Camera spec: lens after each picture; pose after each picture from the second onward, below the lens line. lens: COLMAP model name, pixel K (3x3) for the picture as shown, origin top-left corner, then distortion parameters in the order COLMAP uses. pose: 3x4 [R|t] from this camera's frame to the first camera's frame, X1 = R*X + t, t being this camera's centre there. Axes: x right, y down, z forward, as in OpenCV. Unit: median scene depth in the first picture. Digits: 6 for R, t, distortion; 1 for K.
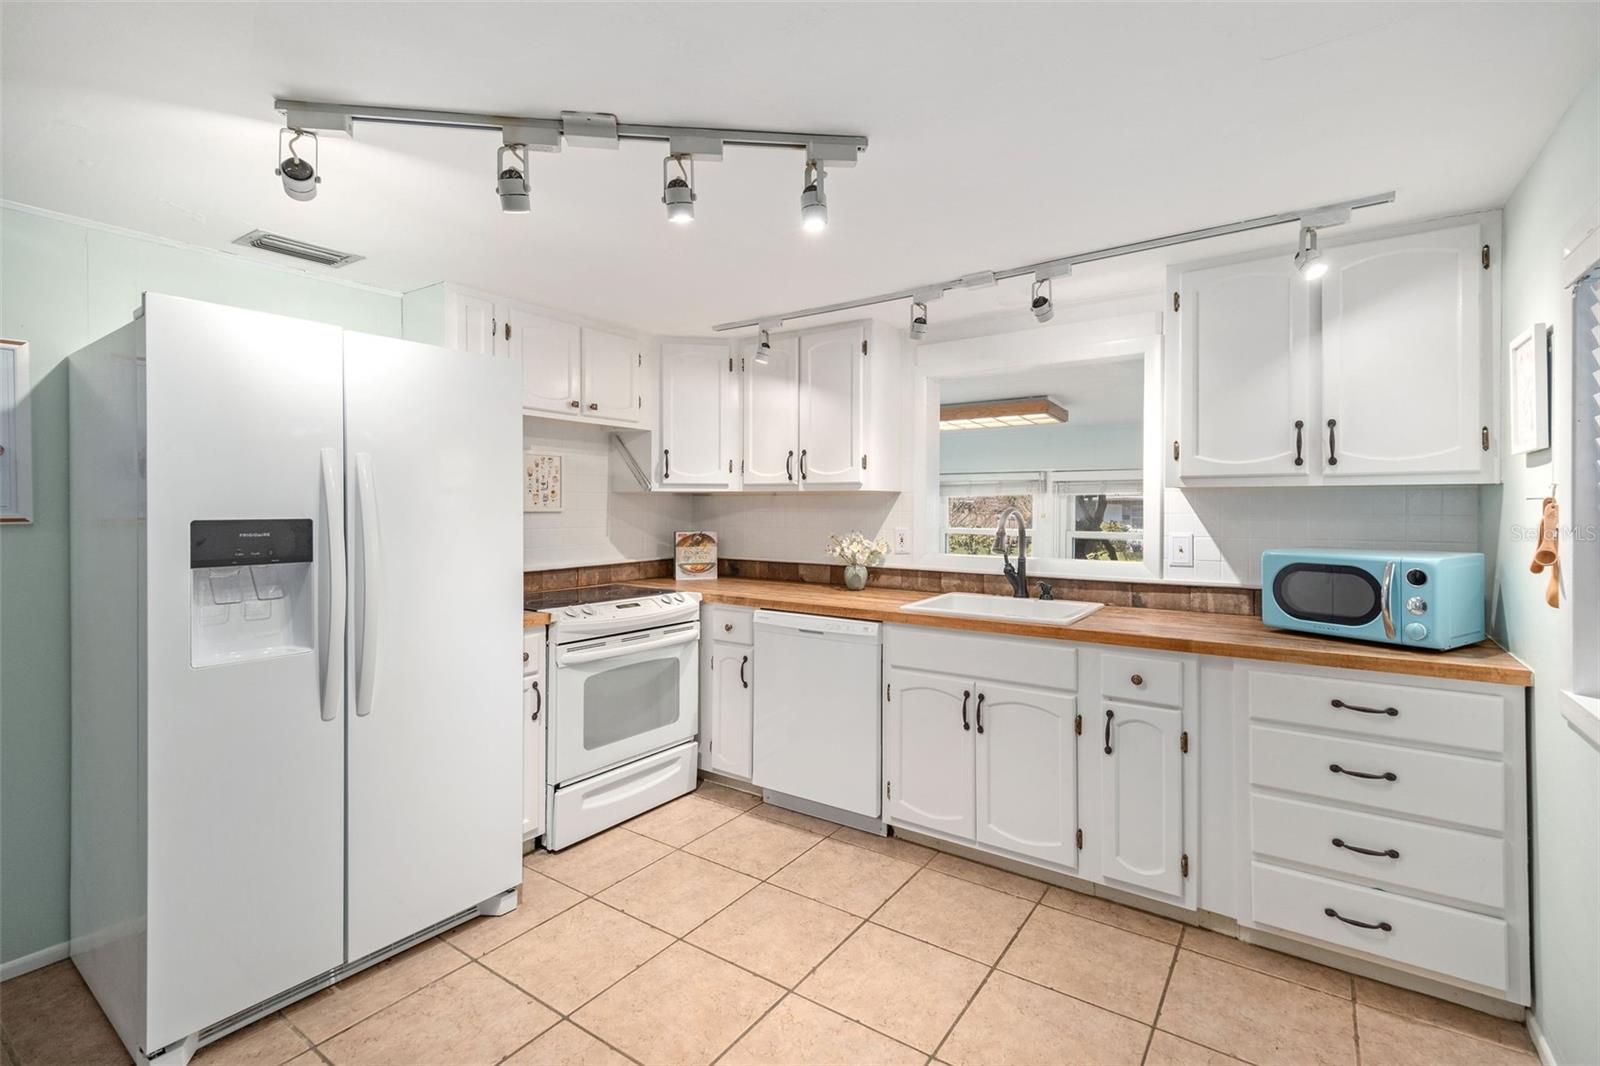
lens RADIAL K [[733.6, 0, 798.0], [0, 733.6, 508.0], [0, 0, 1]] dist [0.018488, -0.008370]
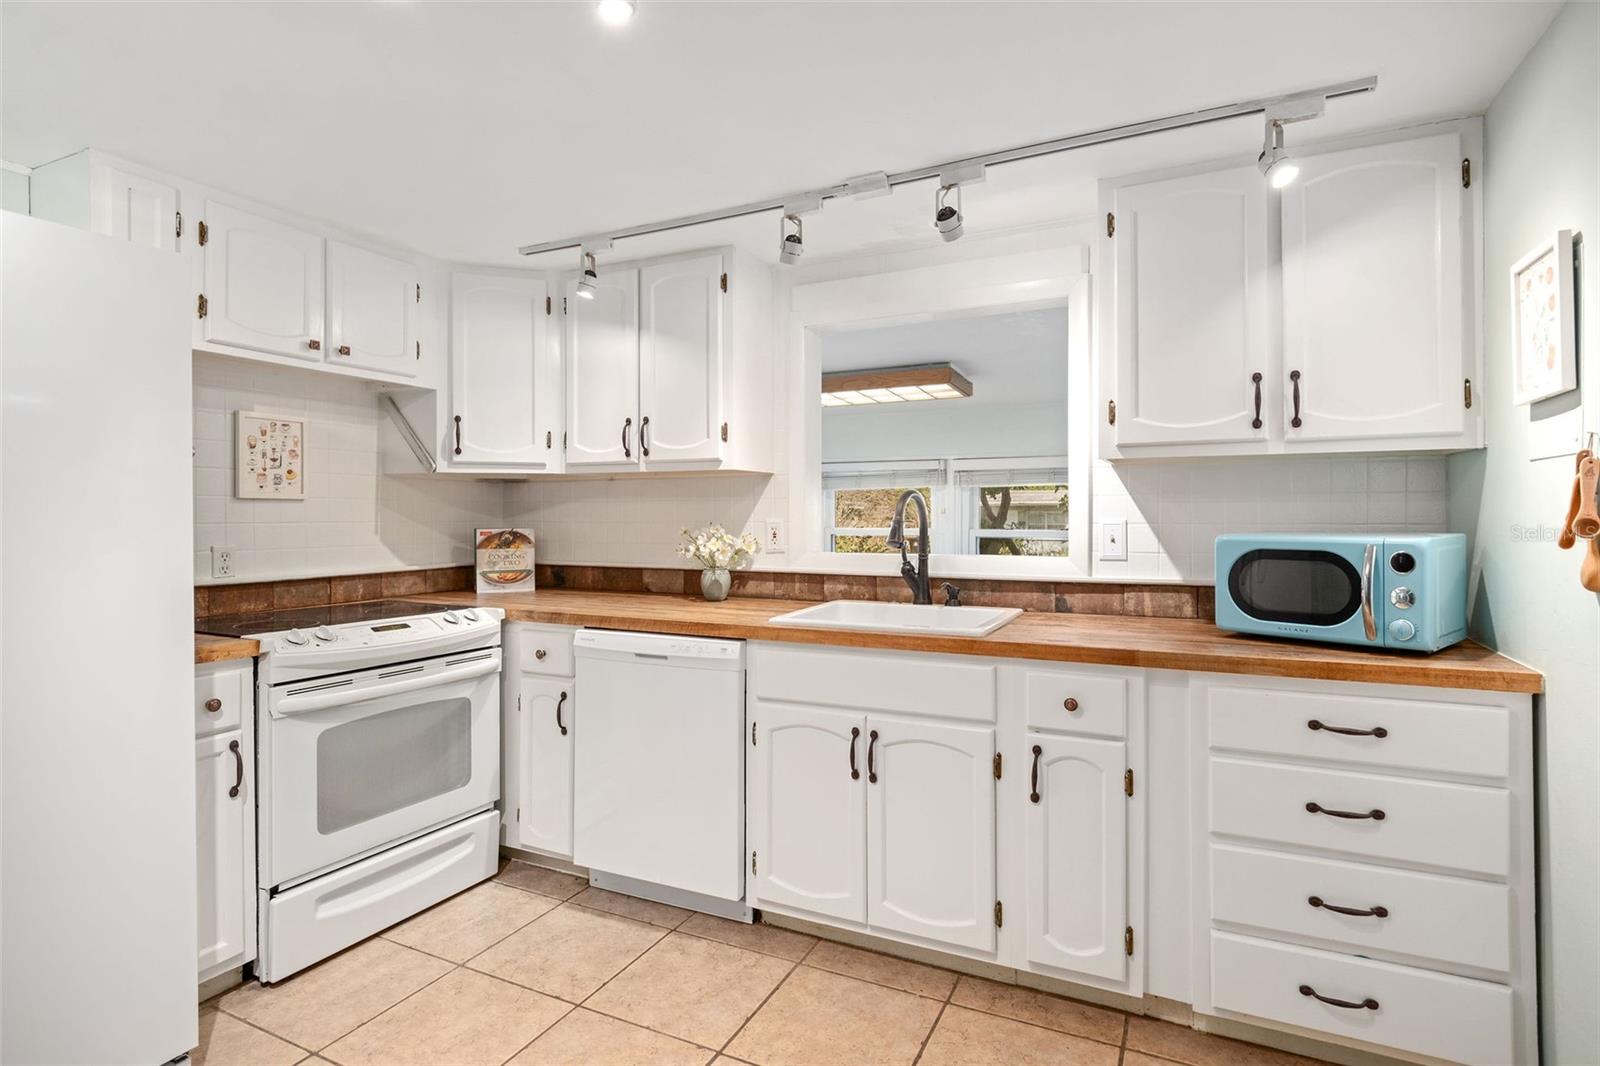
lens RADIAL K [[822.6, 0, 800.6], [0, 822.6, 516.6], [0, 0, 1]] dist [-0.002926, -0.005616]
pose [[0.987563, -0.003791, 0.157177, 0.042182], [0.003969, 0.999992, -0.000822, 0.032441], [-0.157172, 0.001436, 0.987570, 0.173870]]
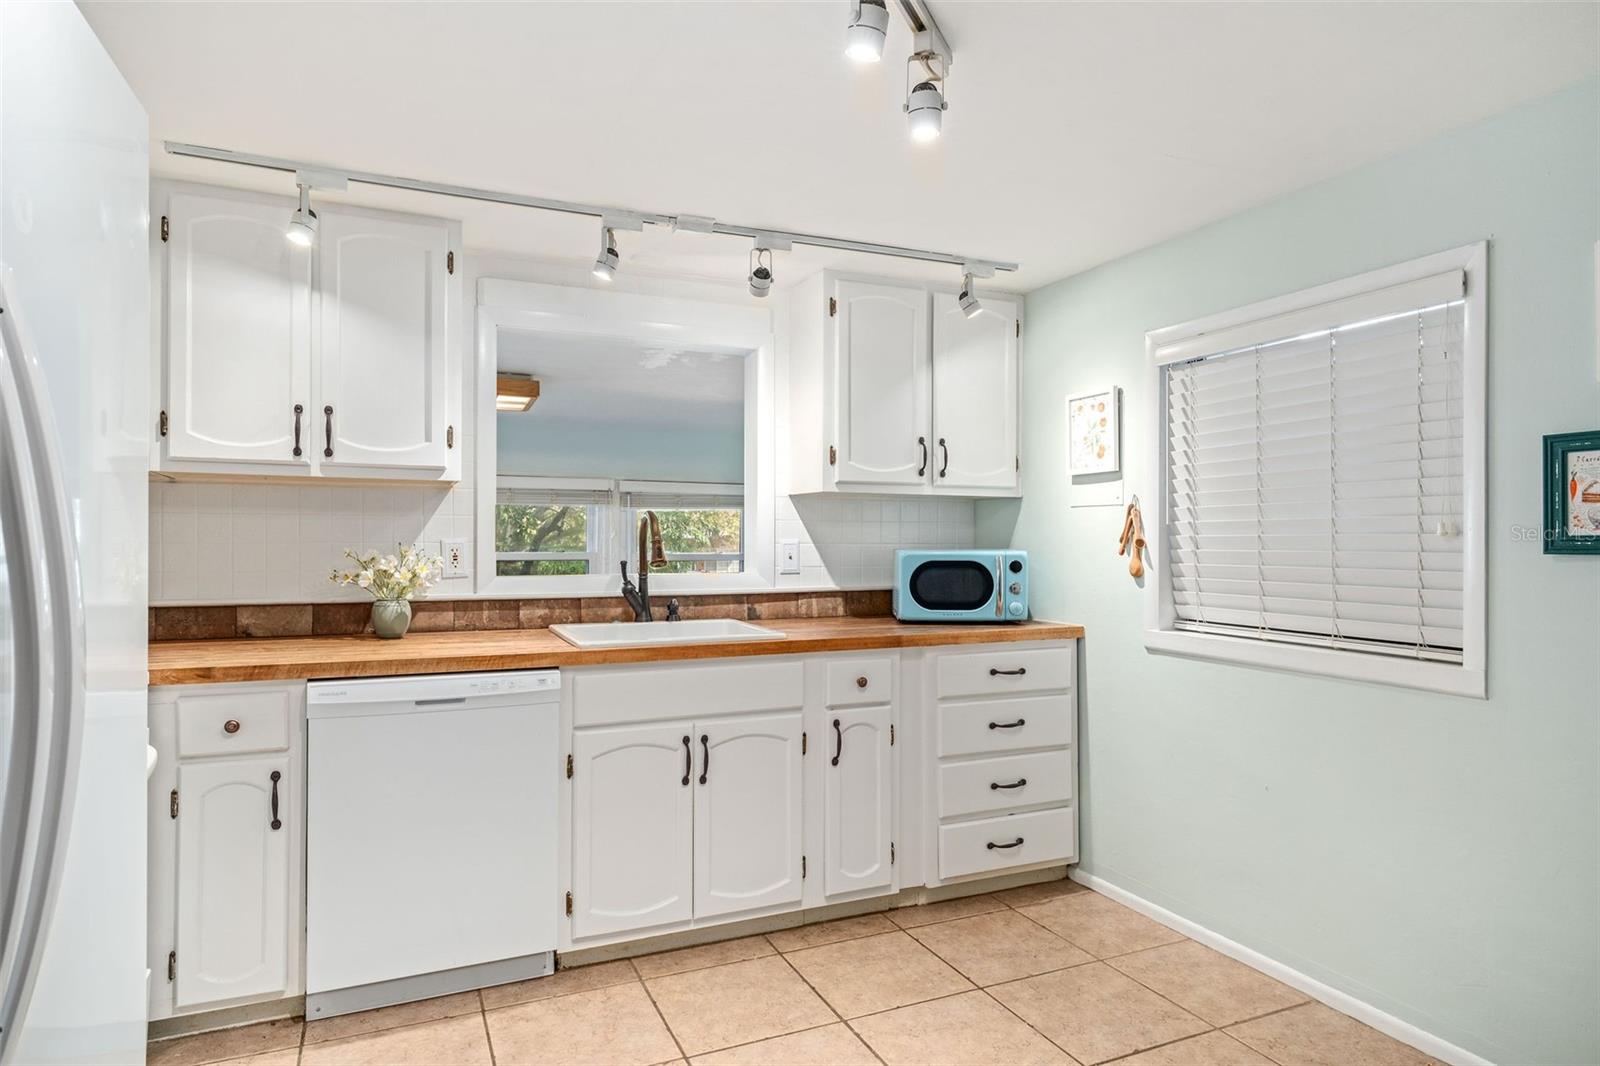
lens RADIAL K [[931.0, 0, 802.2], [0, 931.0, 540.5], [0, 0, 1]] dist [0.004679, -0.006972]
pose [[0.508571, -0.000441, 0.861020, -0.575383], [-0.000437, 1.000000, 0.000770, 0.035774], [-0.861020, -0.000768, 0.508571, 0.377523]]
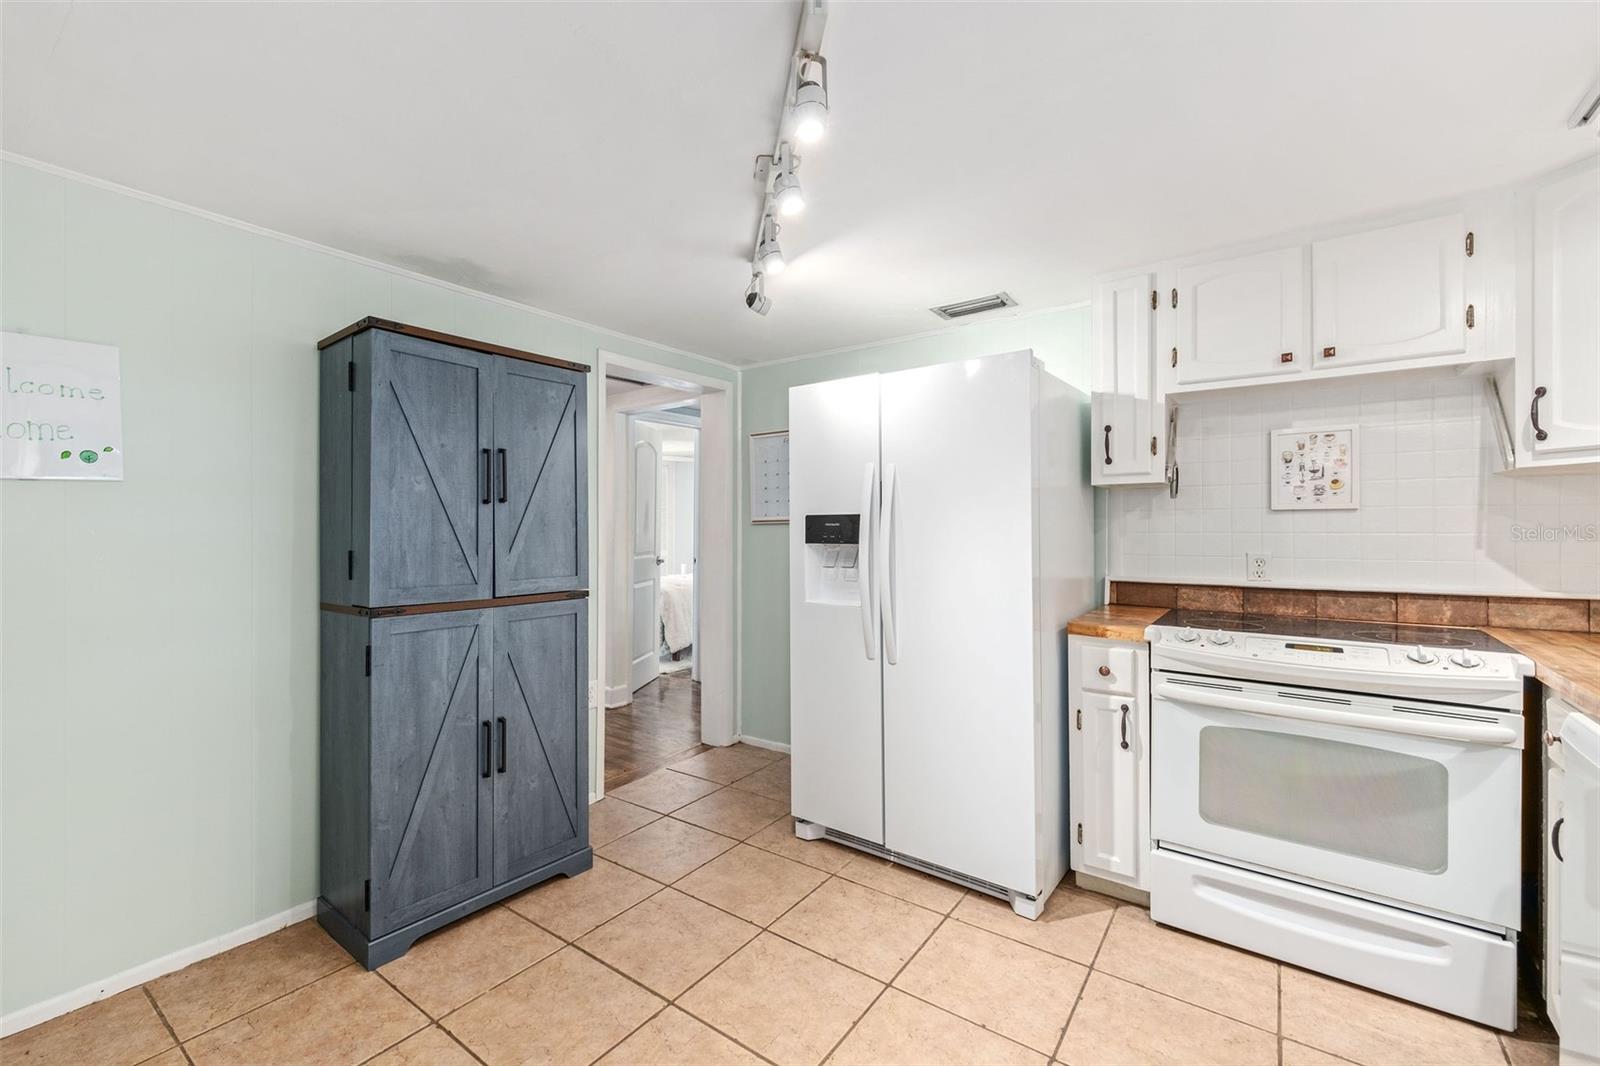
lens RADIAL K [[684.8, 0, 737.1], [0, 684.8, 526.6], [0, 0, 1]] dist [0.002183, -0.001257]
pose [[-0.064366, 0.000545, -0.997926, 0.482006], [0.001813, 0.999998, 0.000429, 0.027246], [0.997925, -0.001782, -0.064367, 0.611177]]
